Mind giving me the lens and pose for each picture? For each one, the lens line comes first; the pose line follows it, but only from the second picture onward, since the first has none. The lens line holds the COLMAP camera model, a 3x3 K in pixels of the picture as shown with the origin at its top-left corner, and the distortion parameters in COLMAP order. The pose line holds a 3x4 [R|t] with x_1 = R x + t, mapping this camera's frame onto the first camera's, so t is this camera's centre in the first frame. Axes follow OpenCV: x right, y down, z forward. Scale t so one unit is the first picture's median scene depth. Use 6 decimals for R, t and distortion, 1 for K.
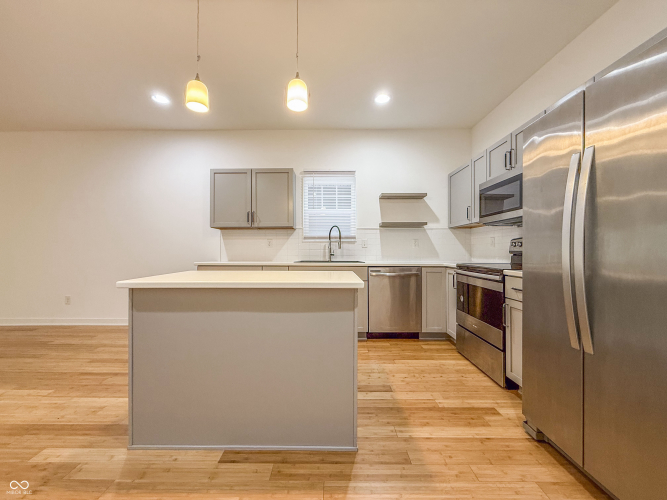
lens RADIAL K [[270.9, 0, 333.5], [0, 270.9, 250.0], [0, 0, 1]] dist [0.000321, 0.000133]
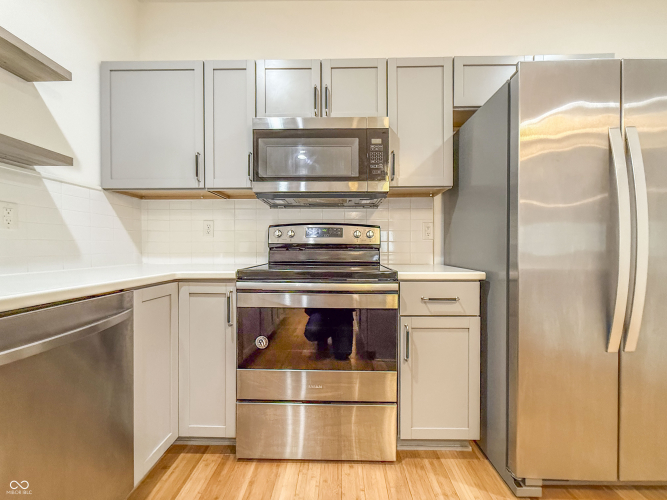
lens RADIAL K [[270.9, 0, 333.5], [0, 270.9, 250.0], [0, 0, 1]] dist [0.000321, 0.000133]
pose [[0.012618, -0.012107, 0.999847, 0.003936], [-0.004224, 0.999917, 0.012161, 0.009032], [-0.999911, -0.004377, 0.012566, 0.650076]]
